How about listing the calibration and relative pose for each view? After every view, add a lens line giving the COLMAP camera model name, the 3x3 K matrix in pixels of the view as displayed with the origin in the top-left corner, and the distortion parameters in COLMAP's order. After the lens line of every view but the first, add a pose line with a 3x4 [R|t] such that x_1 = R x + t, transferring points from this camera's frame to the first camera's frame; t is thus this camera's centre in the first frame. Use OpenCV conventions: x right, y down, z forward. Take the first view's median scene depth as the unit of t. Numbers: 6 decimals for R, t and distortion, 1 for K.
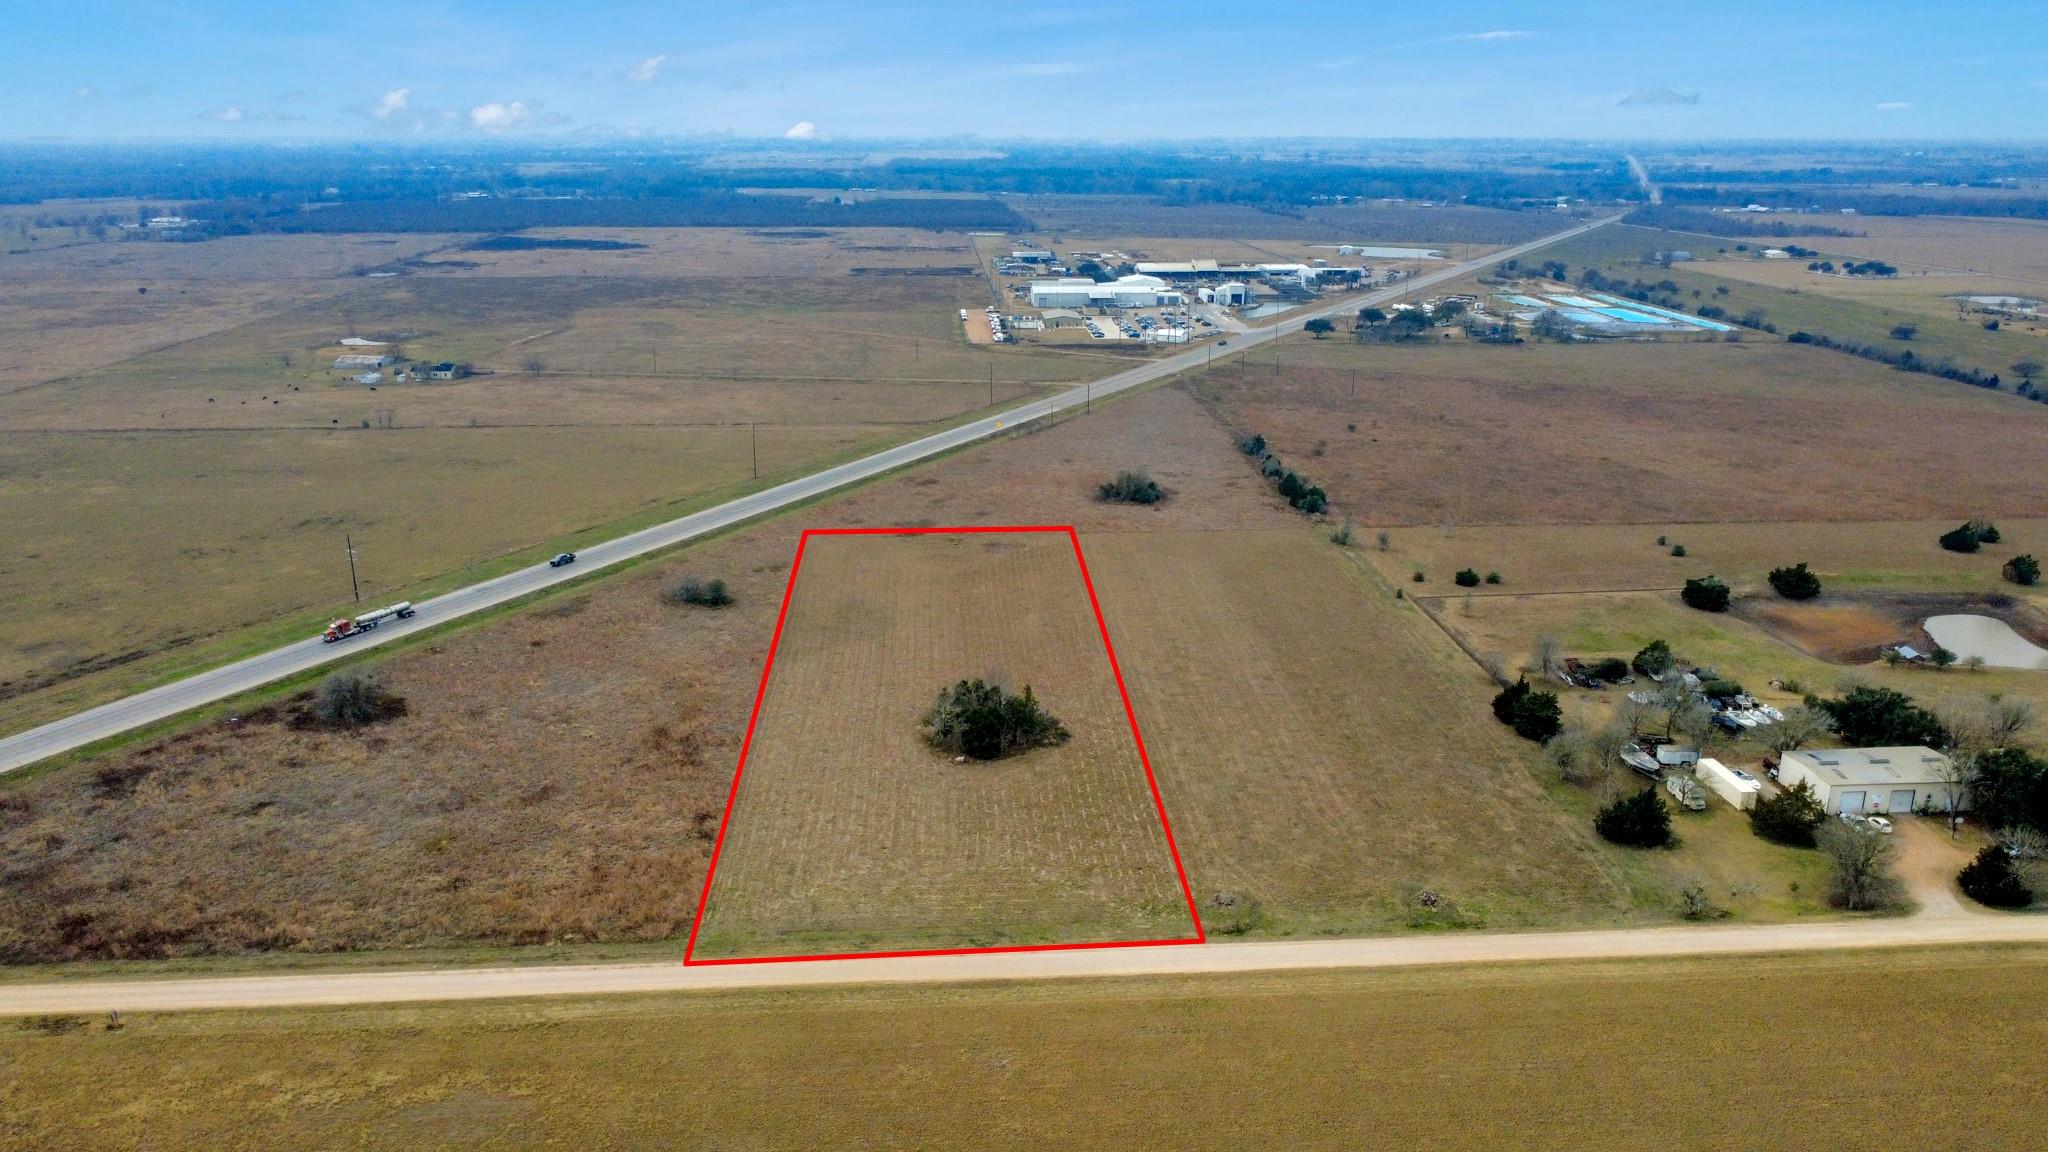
lens RADIAL K [[1480.8, 0, 1024.0], [0, 1480.8, 576.0], [0, 0, 1]] dist [0.000490, 0.000791]
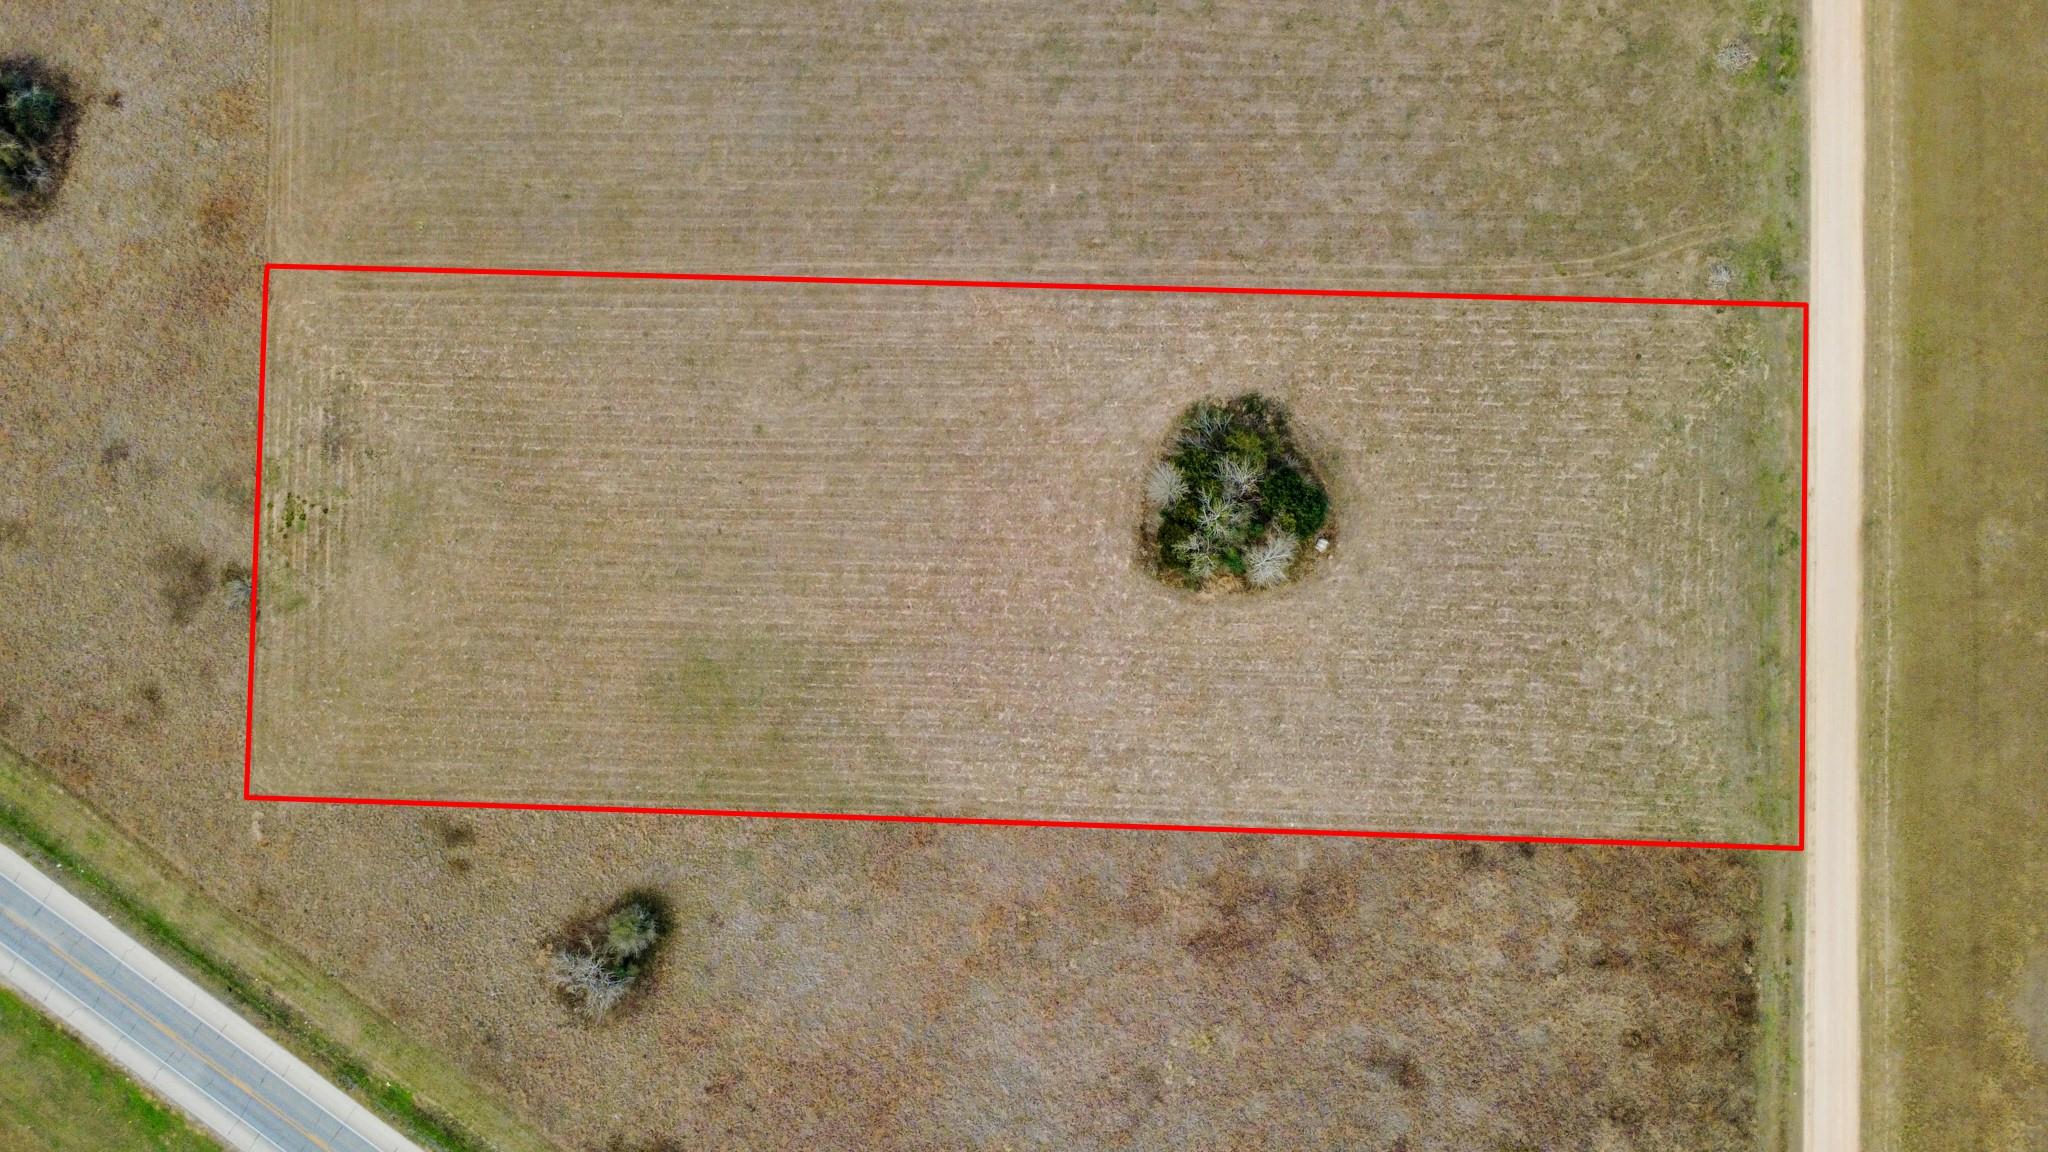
lens RADIAL K [[1480.8, 0, 1024.0], [0, 1480.8, 576.0], [0, 0, 1]] dist [0.000490, 0.000791]
pose [[0.086537, -0.996147, 0.014250, -0.062795], [0.358661, 0.044496, 0.932407, -0.487347], [-0.929448, -0.075577, 0.361130, 0.648121]]
